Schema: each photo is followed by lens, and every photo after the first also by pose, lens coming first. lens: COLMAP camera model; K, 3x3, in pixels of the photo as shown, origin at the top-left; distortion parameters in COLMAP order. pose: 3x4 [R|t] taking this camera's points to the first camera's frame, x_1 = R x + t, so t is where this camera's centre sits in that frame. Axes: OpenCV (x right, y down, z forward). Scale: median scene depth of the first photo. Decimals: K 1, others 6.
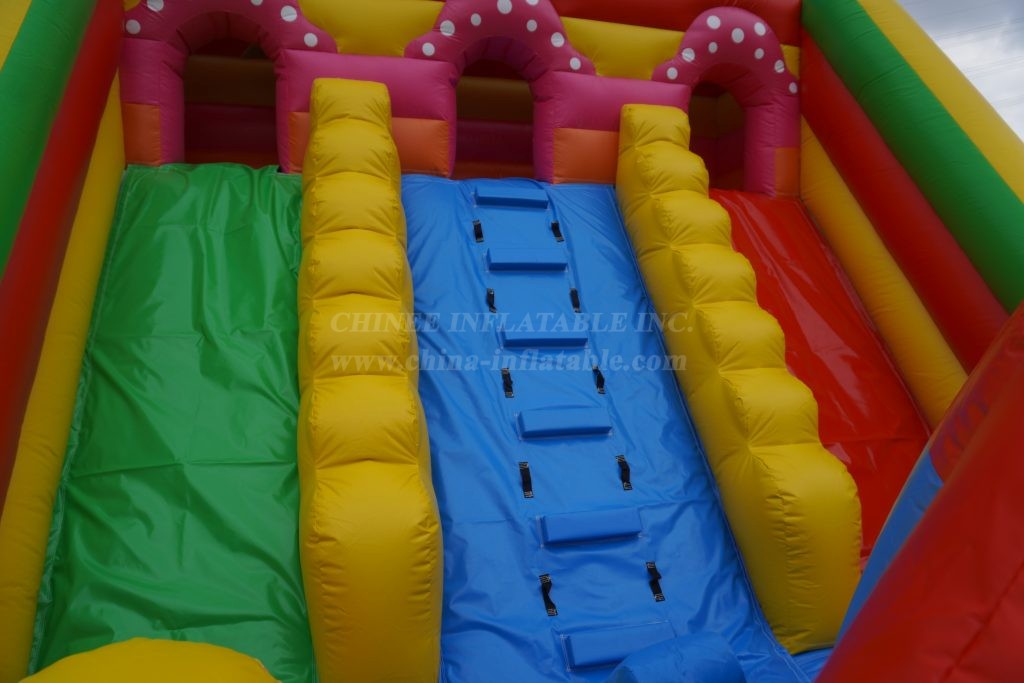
lens RADIAL K [[688.9, 0, 506.8], [0, 688.9, 340.1], [0, 0, 1]] dist [-0.042985, 0.024516]
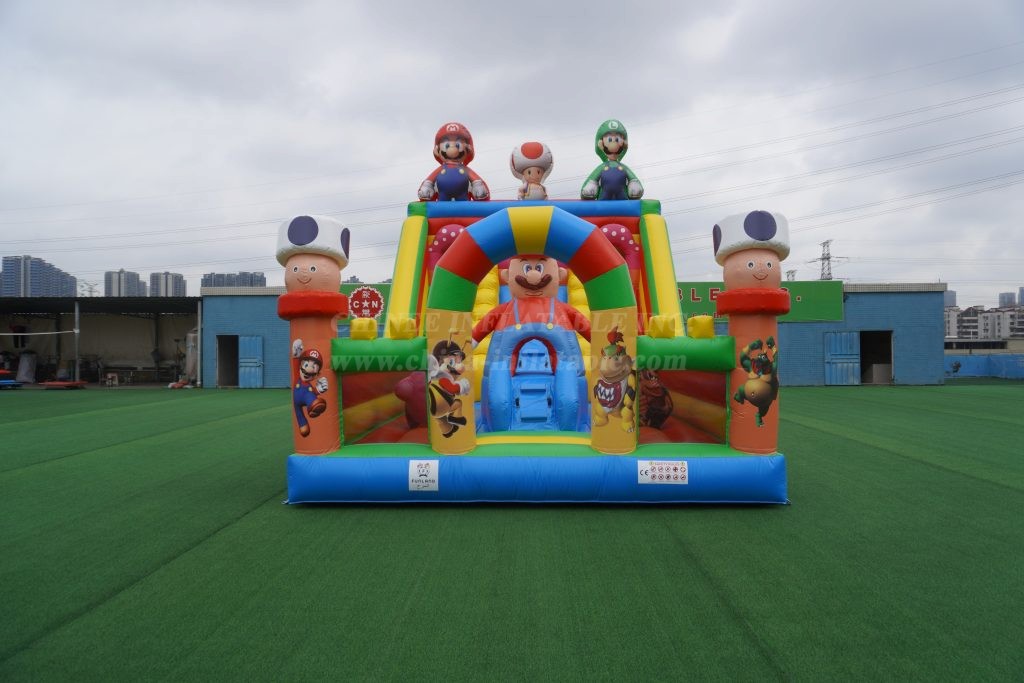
lens RADIAL K [[688.9, 0, 514.1], [0, 688.9, 345.6], [0, 0, 1]] dist [-0.042985, 0.024516]
pose [[0.954783, -0.003644, -0.297280, 0.918120], [-0.010338, 0.998913, -0.045449, 0.205103], [0.297123, 0.046467, 0.953708, -2.223534]]
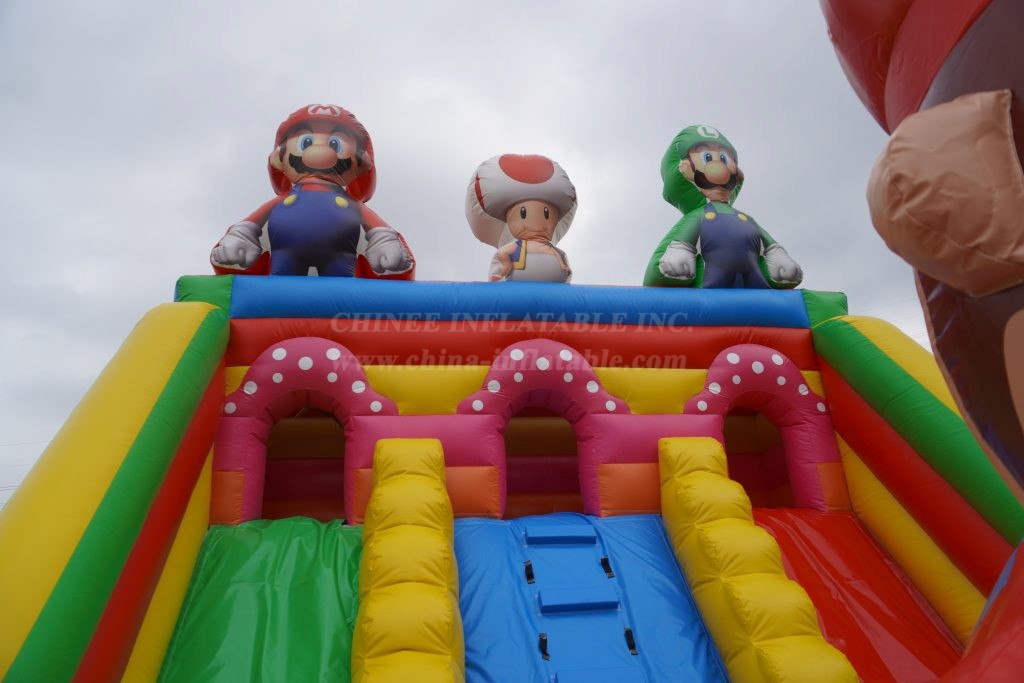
lens RADIAL K [[688.9, 0, 507.5], [0, 688.9, 339.2], [0, 0, 1]] dist [-0.042985, 0.024516]
pose [[0.991906, -0.085740, -0.093658, 0.052478], [0.038656, 0.906491, -0.420453, -0.044715], [0.120949, 0.413429, 0.902468, -0.072030]]
